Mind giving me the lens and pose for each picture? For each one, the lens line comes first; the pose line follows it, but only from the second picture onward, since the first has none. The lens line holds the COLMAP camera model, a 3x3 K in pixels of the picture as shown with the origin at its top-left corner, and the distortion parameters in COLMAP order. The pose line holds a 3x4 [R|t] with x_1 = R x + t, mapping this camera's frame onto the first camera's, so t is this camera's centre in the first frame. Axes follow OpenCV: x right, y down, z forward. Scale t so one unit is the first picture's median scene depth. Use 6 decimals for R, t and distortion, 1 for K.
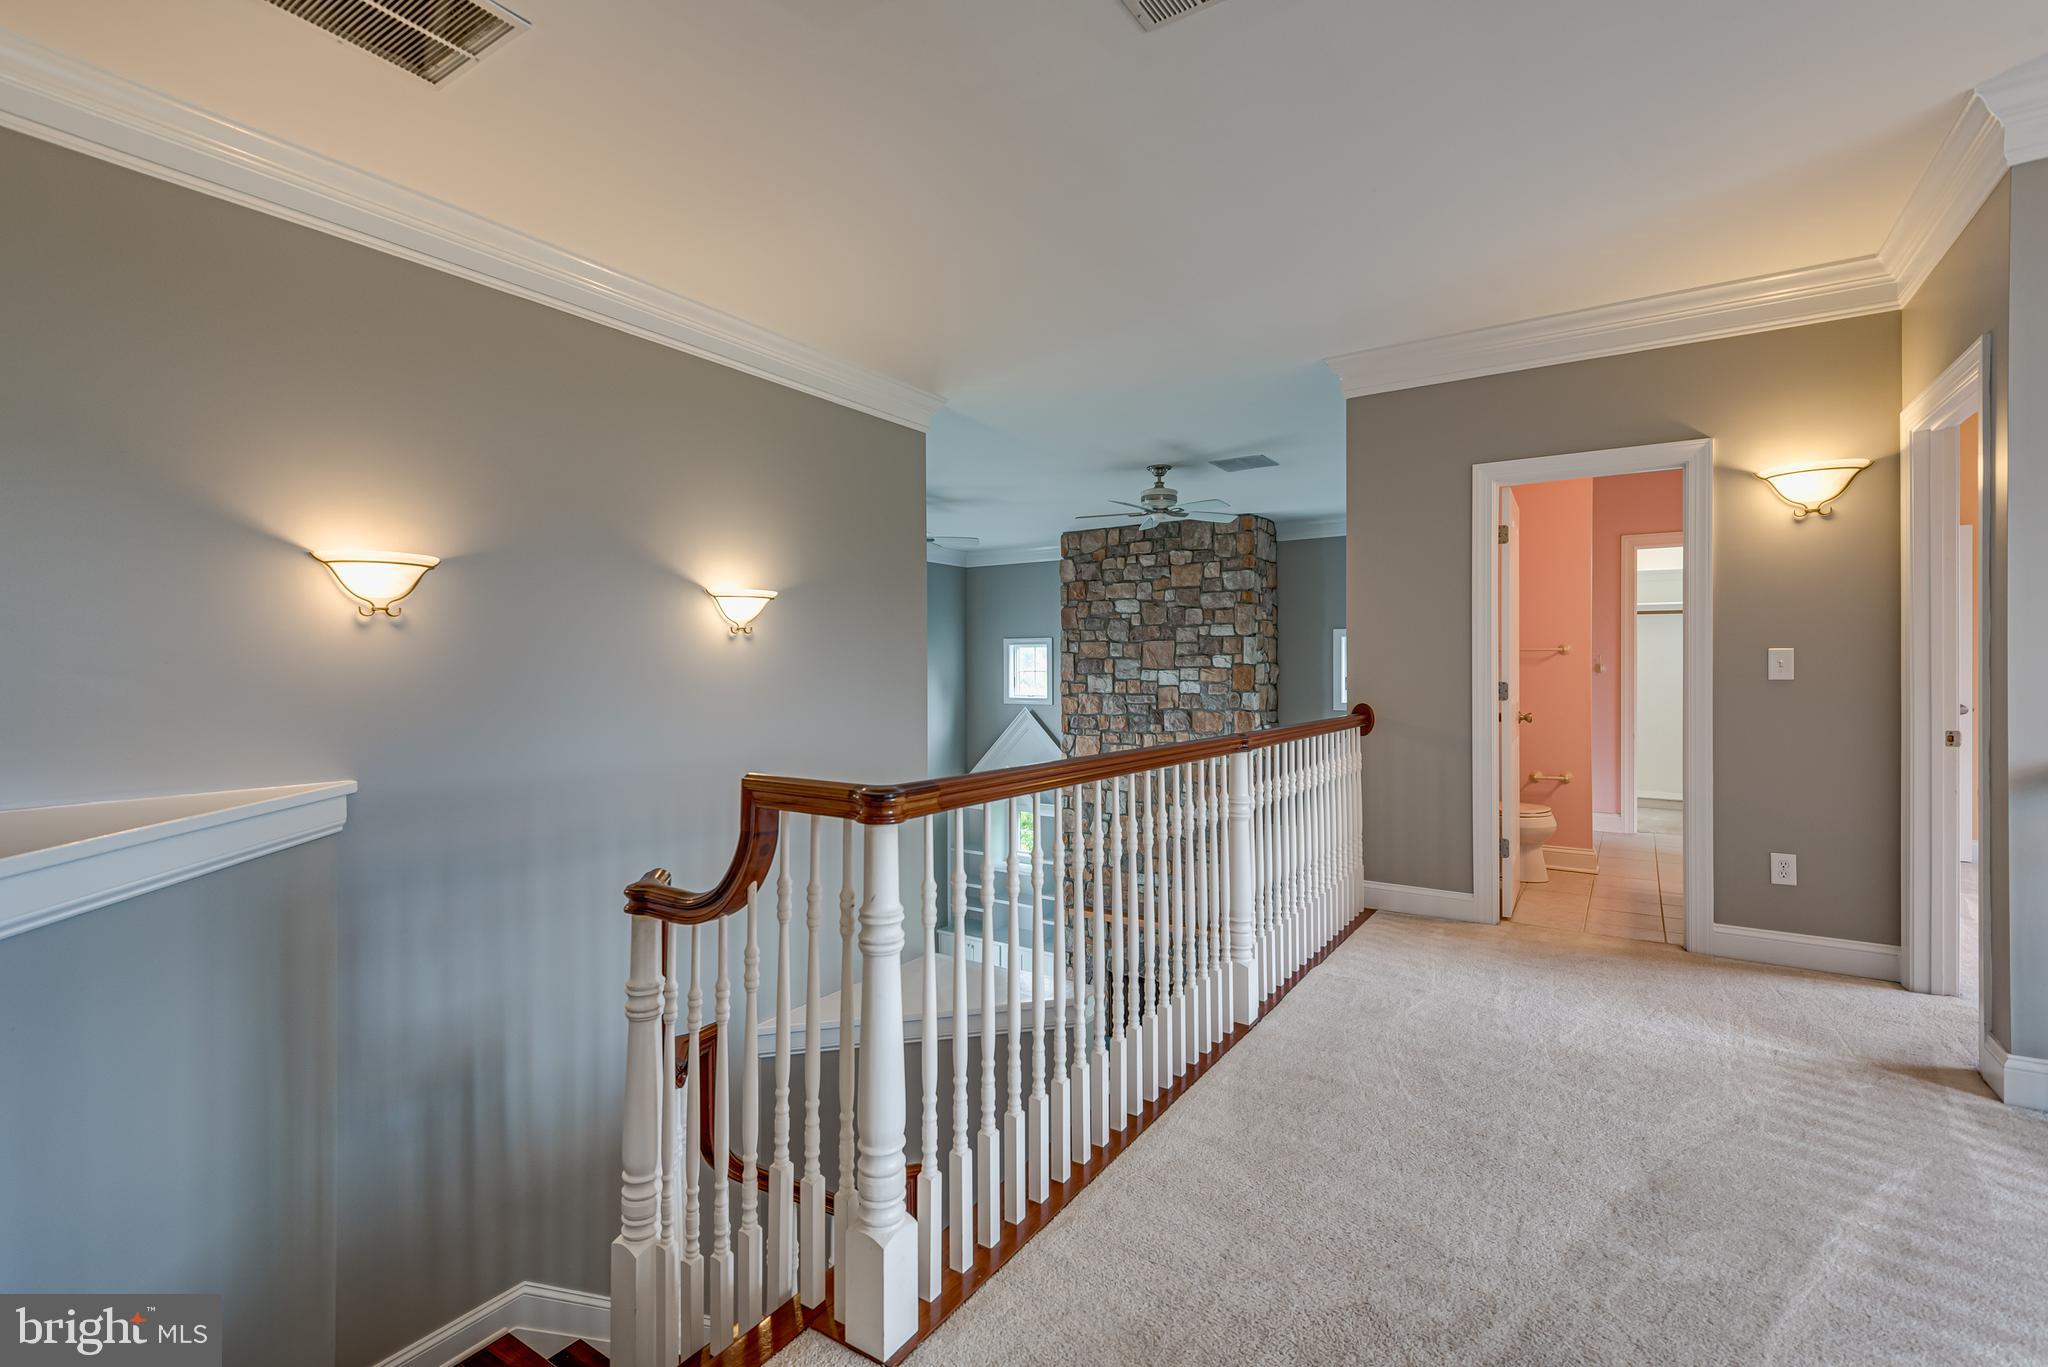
lens RADIAL K [[923.5, 0, 1027.7], [0, 923.5, 671.9], [0, 0, 1]] dist [0.031436, -0.012914]
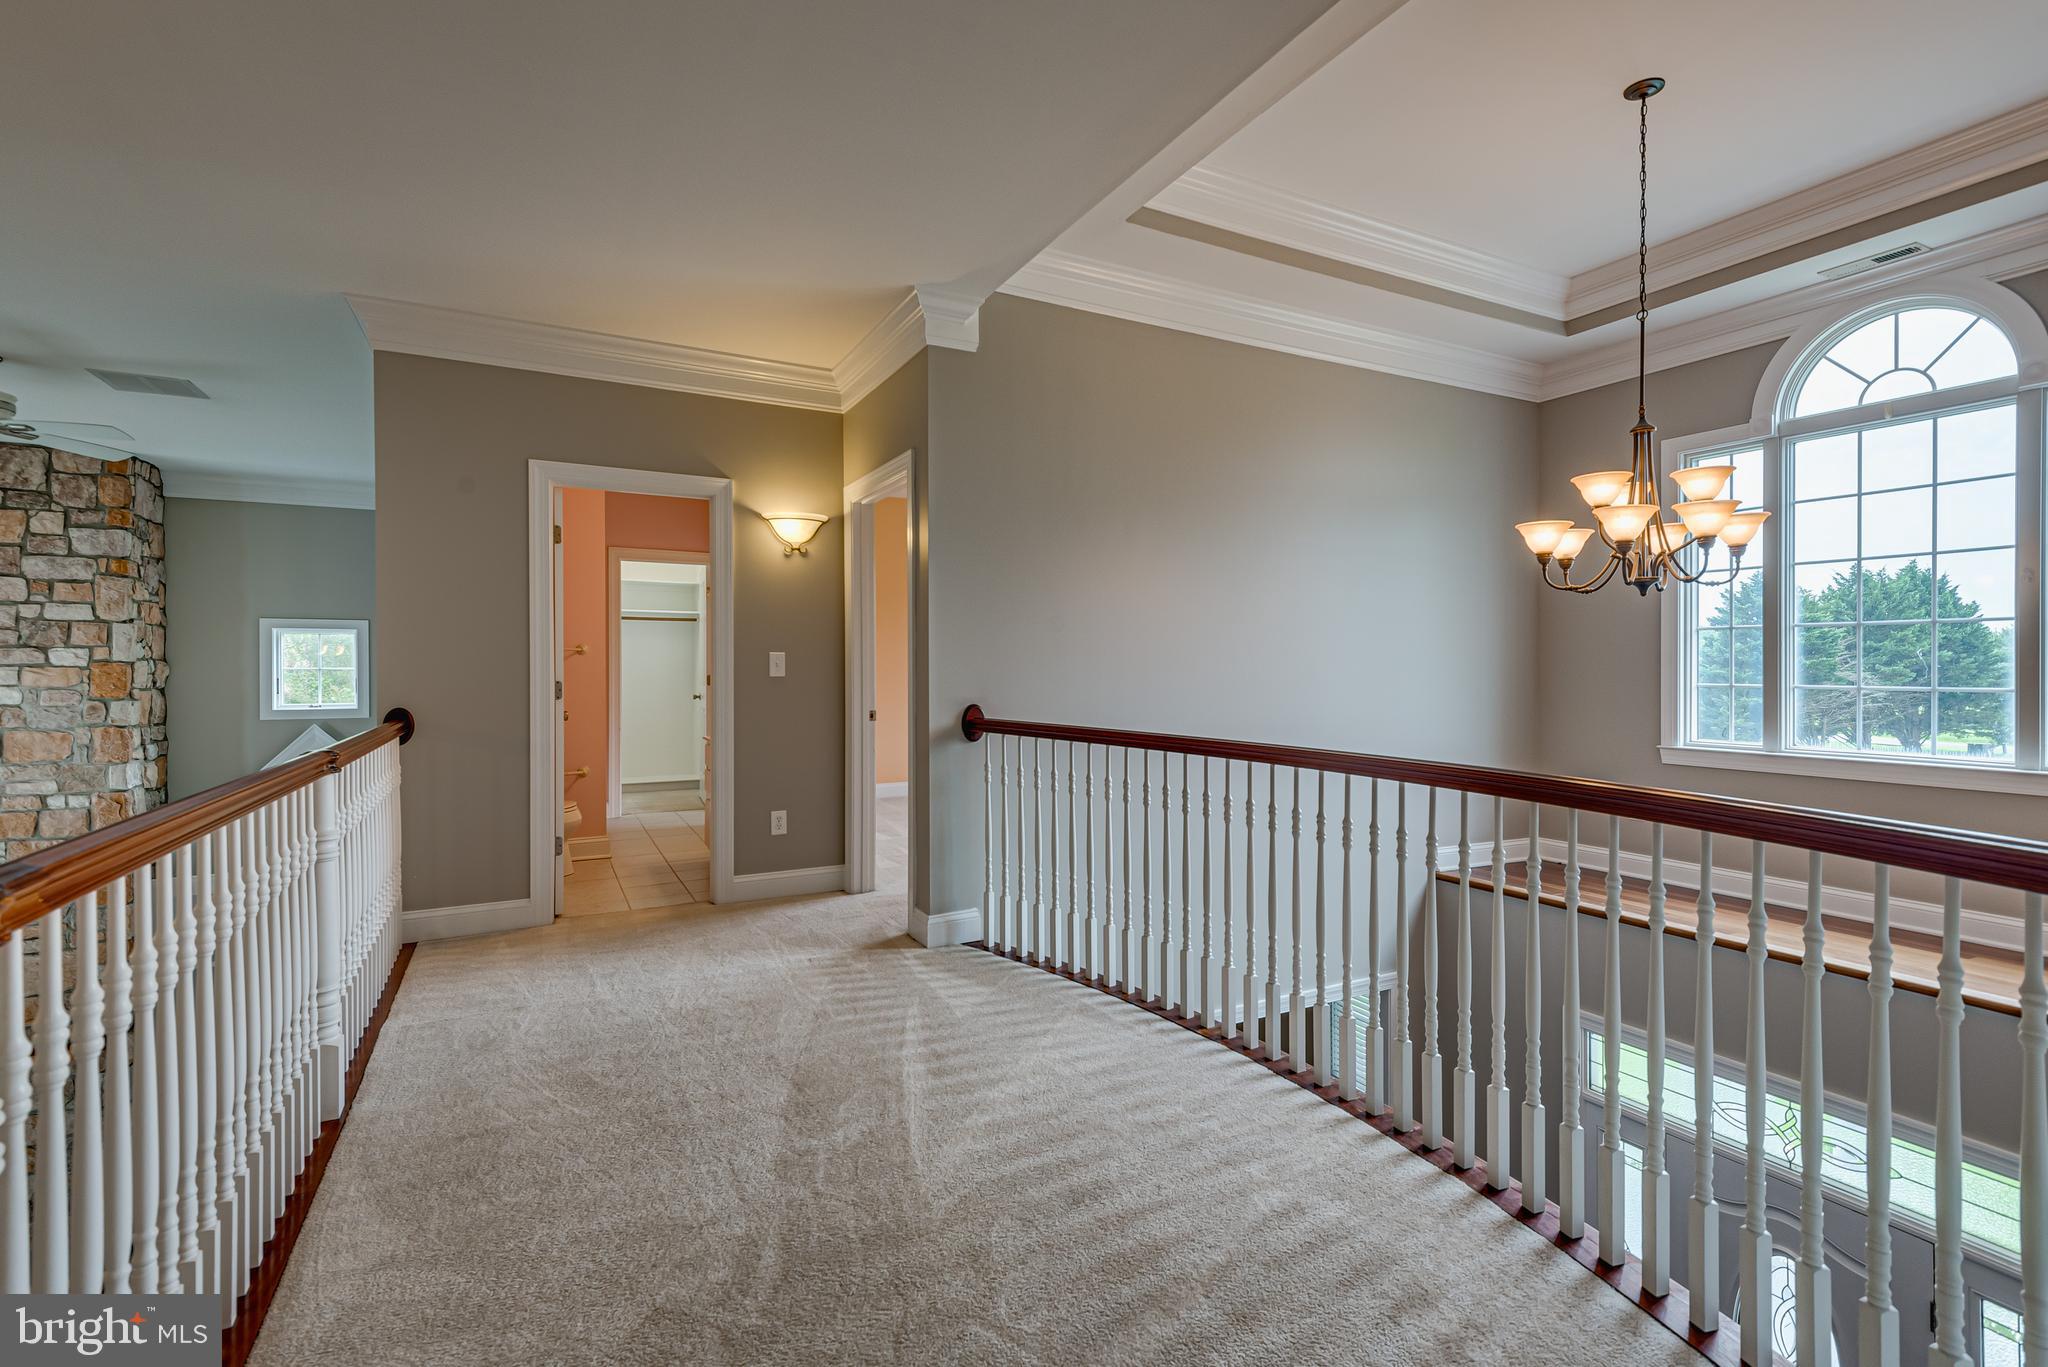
lens RADIAL K [[916.6, 0, 1032.5], [0, 916.6, 673.9], [0, 0, 1]] dist [0.028462, -0.014510]
pose [[0.479438, -0.004258, 0.877565, -0.122936], [0.001997, 0.999991, 0.003762, 0.000355], [-0.877573, -0.000051, 0.479442, 0.073926]]
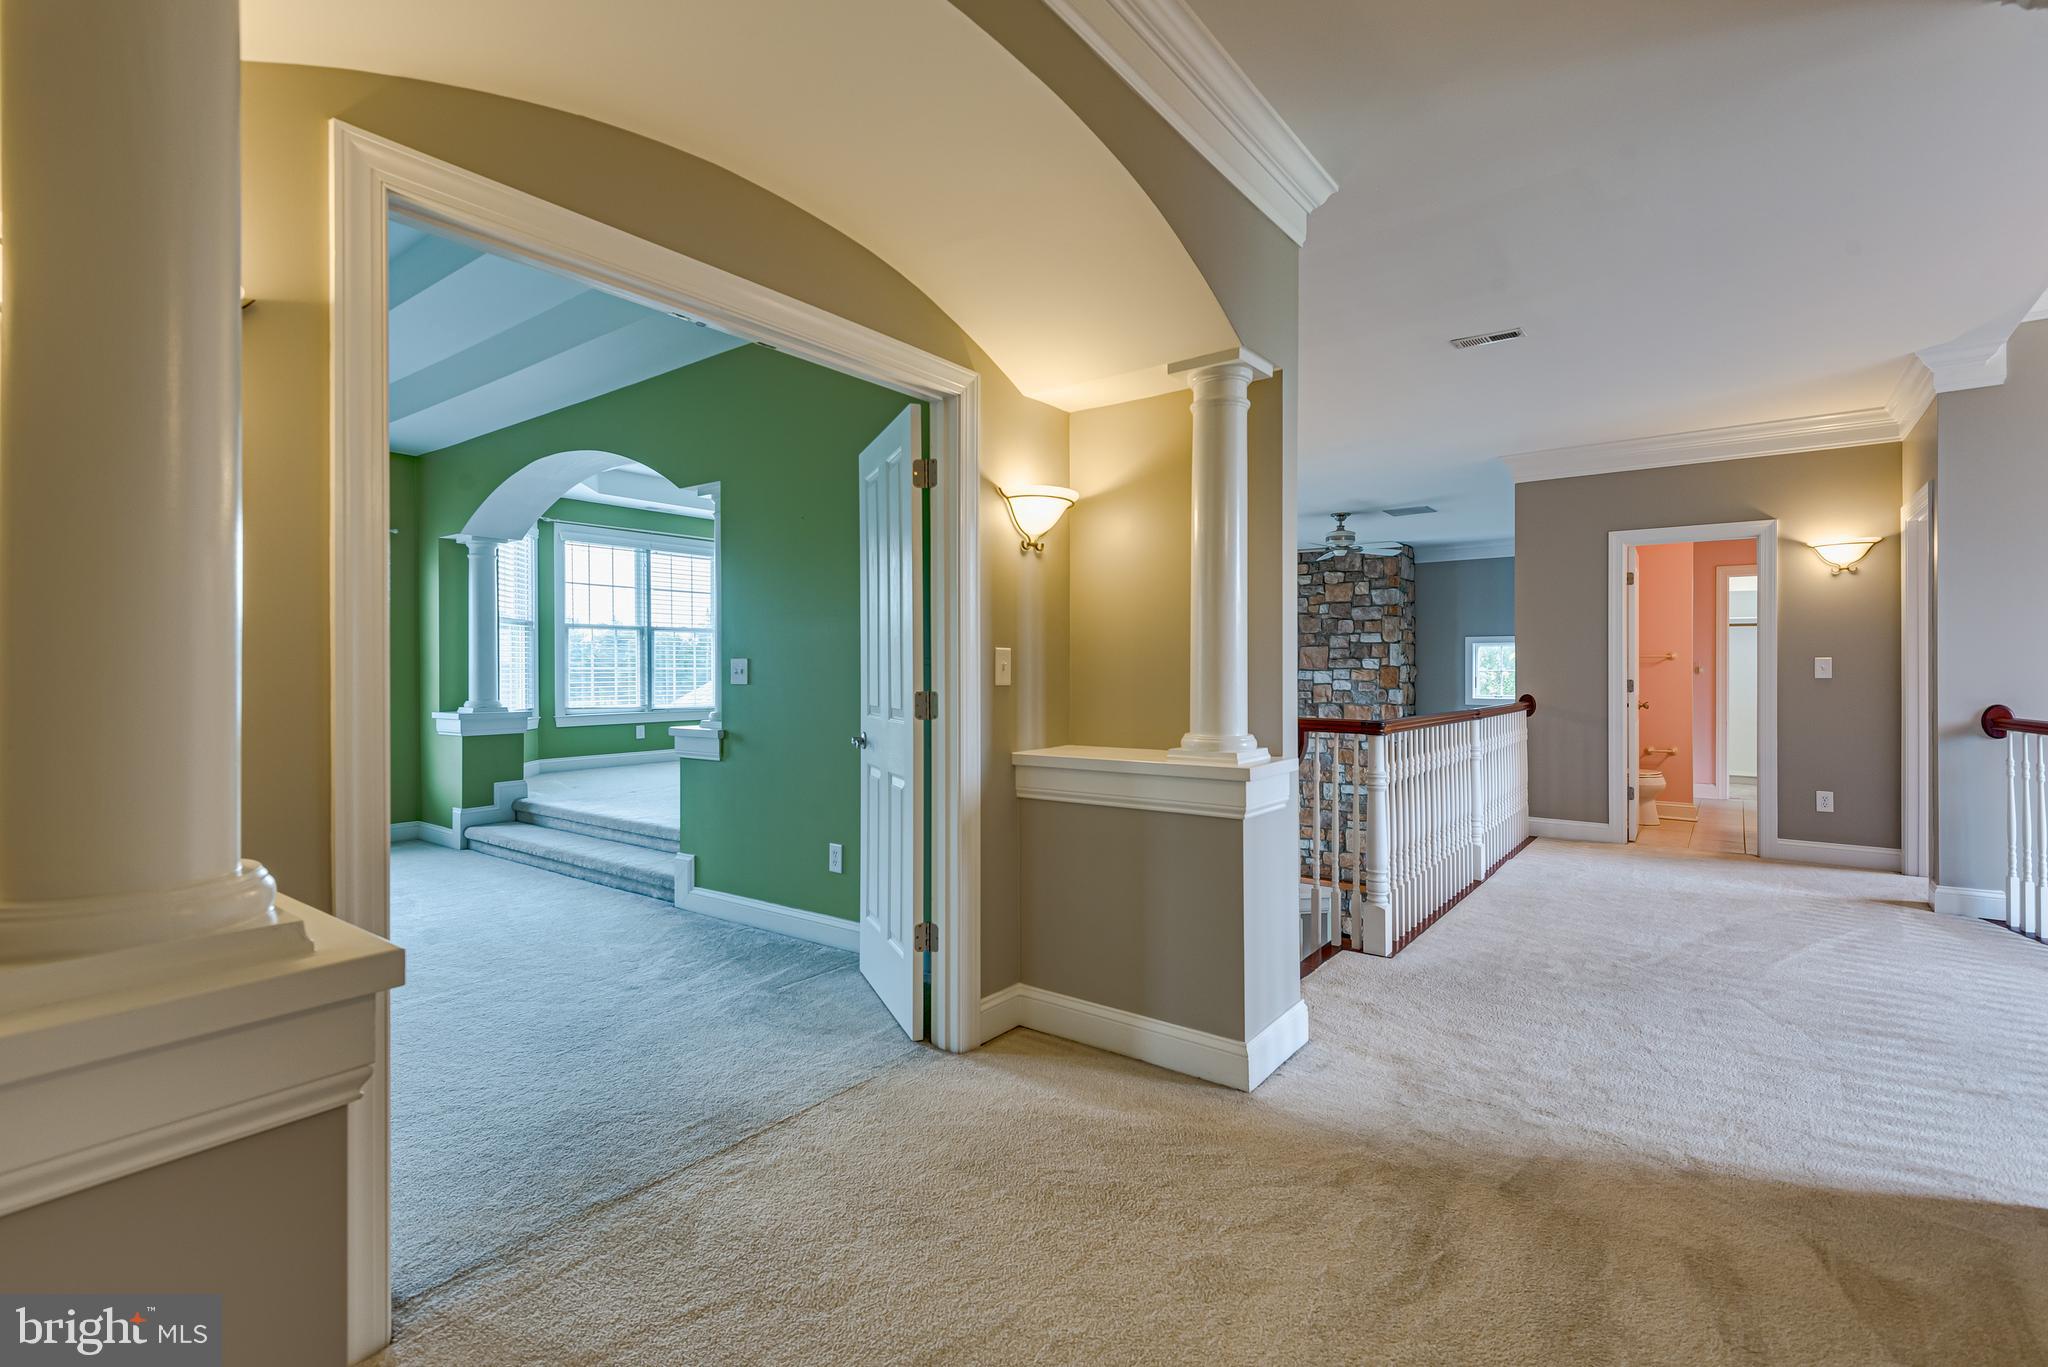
lens RADIAL K [[923.5, 0, 1027.7], [0, 923.5, 671.9], [0, 0, 1]] dist [0.031436, -0.012914]
pose [[0.997371, 0.000321, -0.072463, -0.338421], [-0.000307, 1.000000, 0.000192, -0.001629], [0.072463, -0.000170, 0.997371, -0.551899]]
